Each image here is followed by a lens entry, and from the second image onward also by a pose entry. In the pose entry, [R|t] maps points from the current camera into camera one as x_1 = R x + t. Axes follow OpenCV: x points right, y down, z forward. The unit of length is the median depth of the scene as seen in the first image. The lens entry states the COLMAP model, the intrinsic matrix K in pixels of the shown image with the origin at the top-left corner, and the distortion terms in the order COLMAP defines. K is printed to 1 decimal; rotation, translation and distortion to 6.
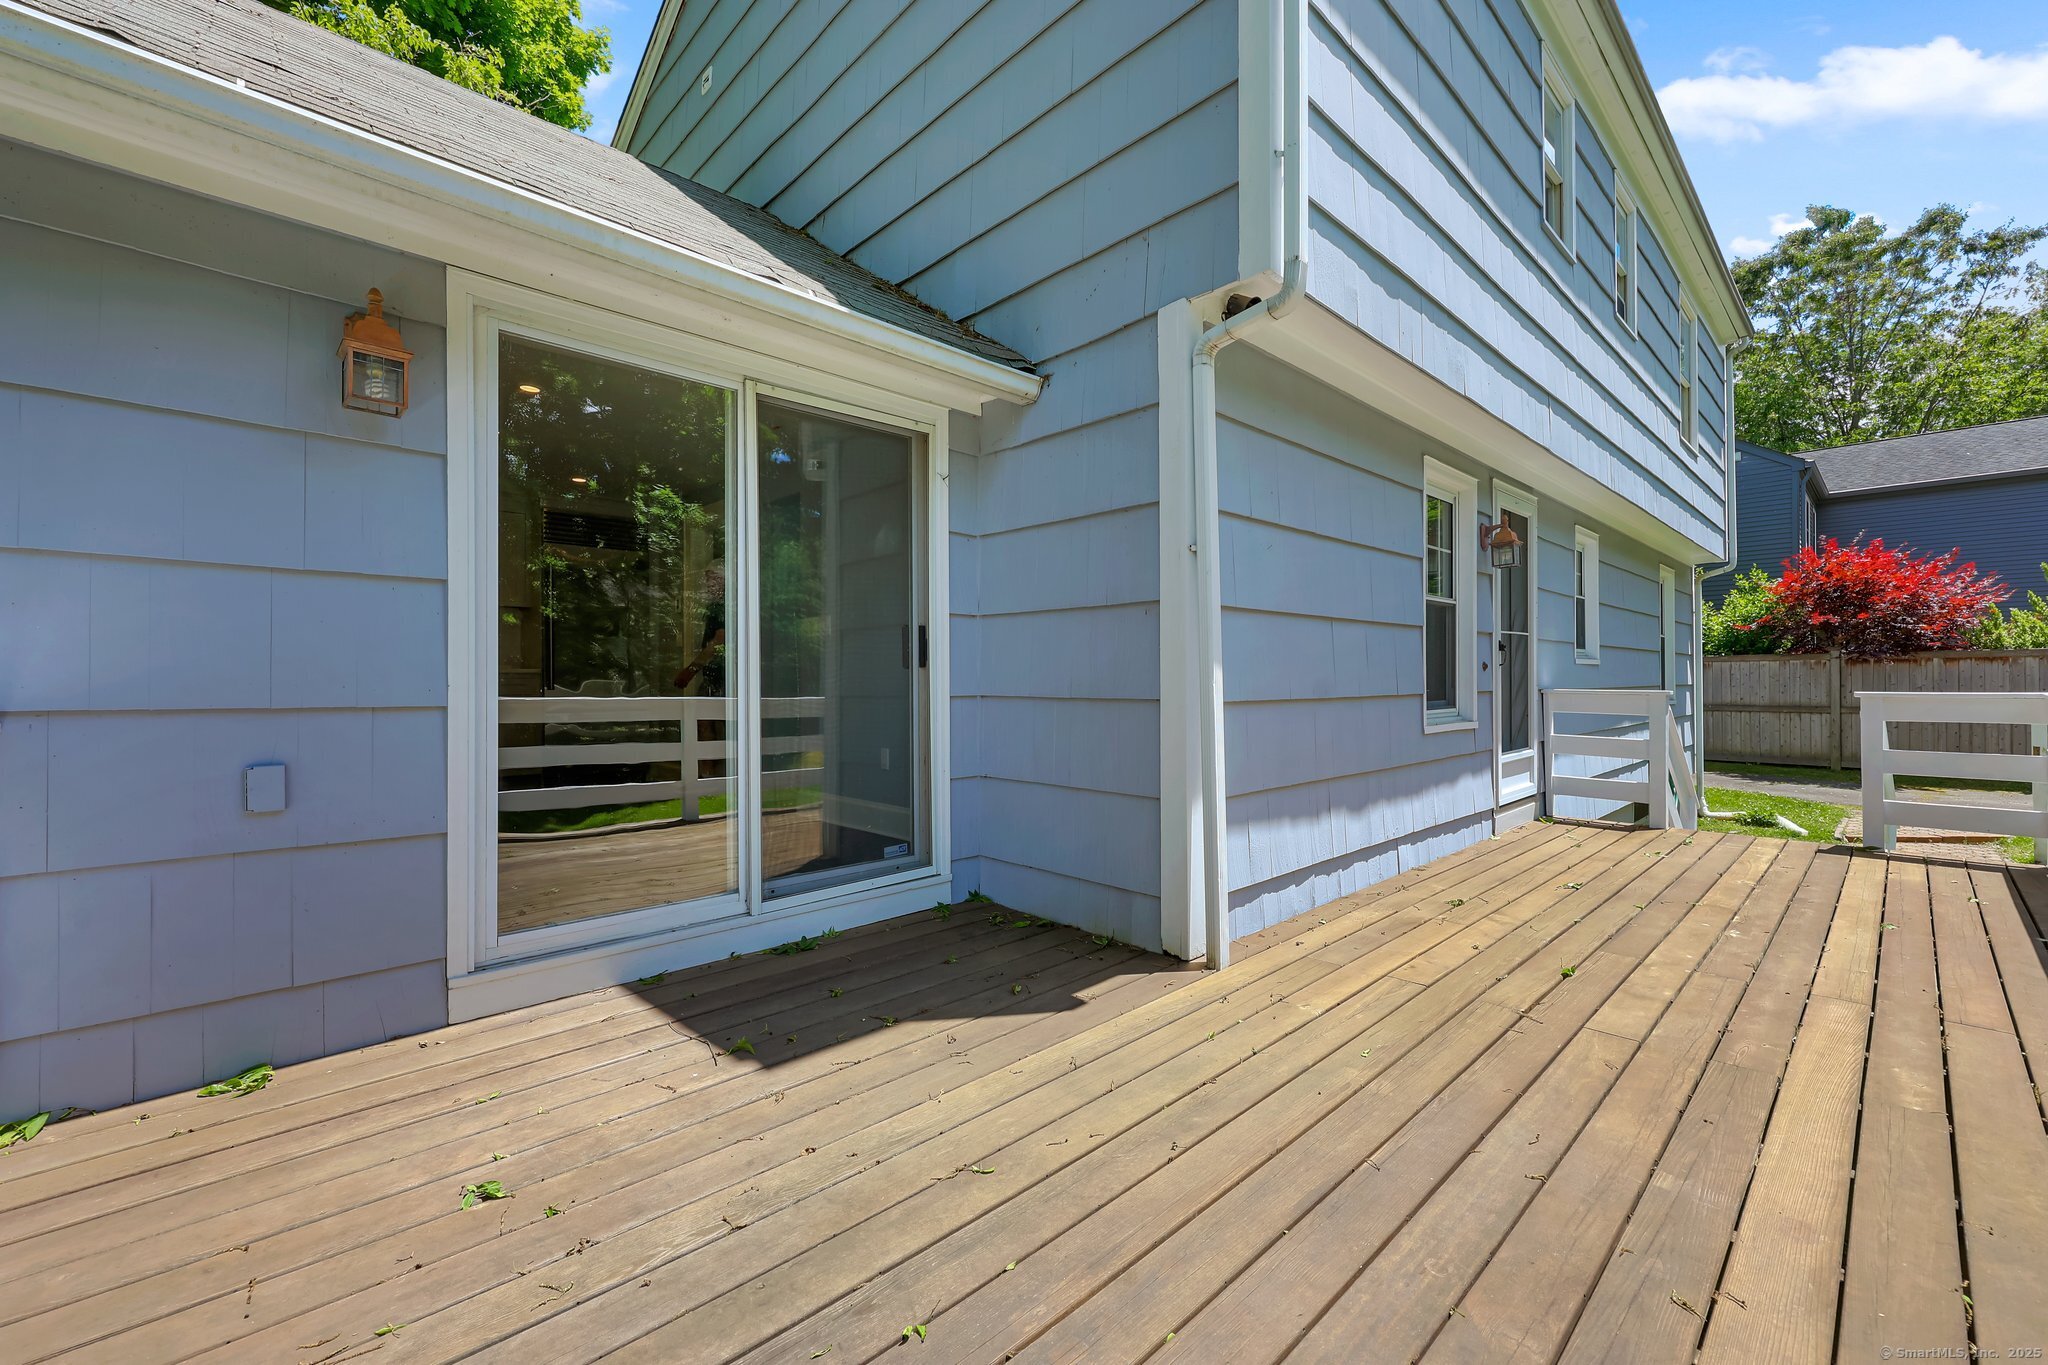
lens RADIAL K [[834.0, 0, 1027.5], [0, 834.0, 676.2], [0, 0, 1]] dist [-0.000272, 0.000078]
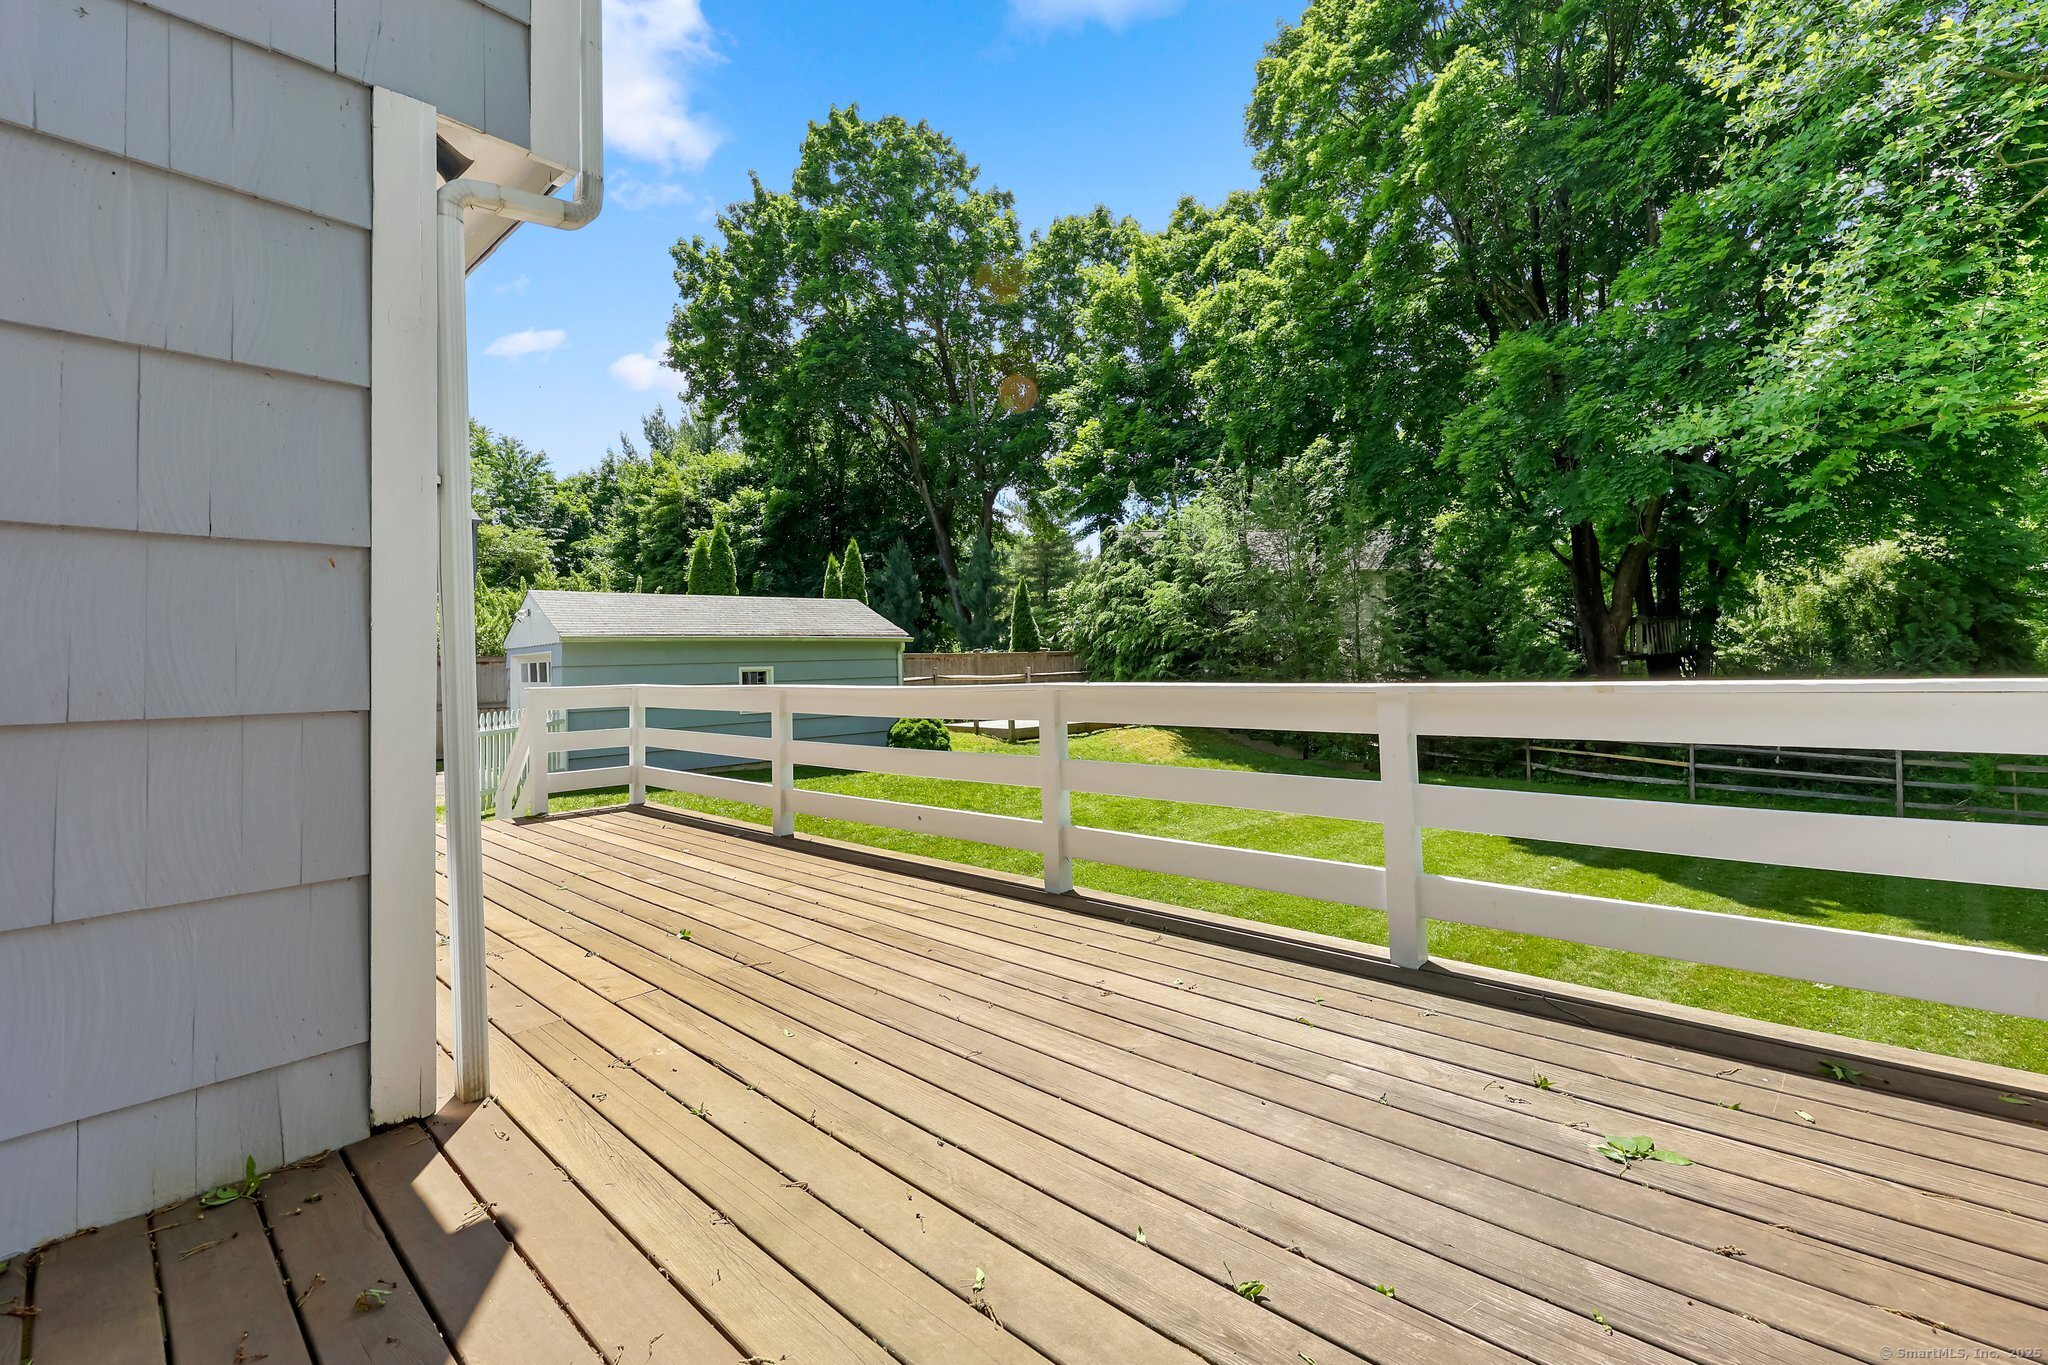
lens RADIAL K [[834.0, 0, 1027.5], [0, 834.0, 676.2], [0, 0, 1]] dist [-0.000272, 0.000078]
pose [[-0.069905, -0.007932, 0.997522, -0.574472], [0.015969, 0.999831, 0.009069, -0.003983], [-0.997426, 0.016563, -0.069766, 0.662337]]
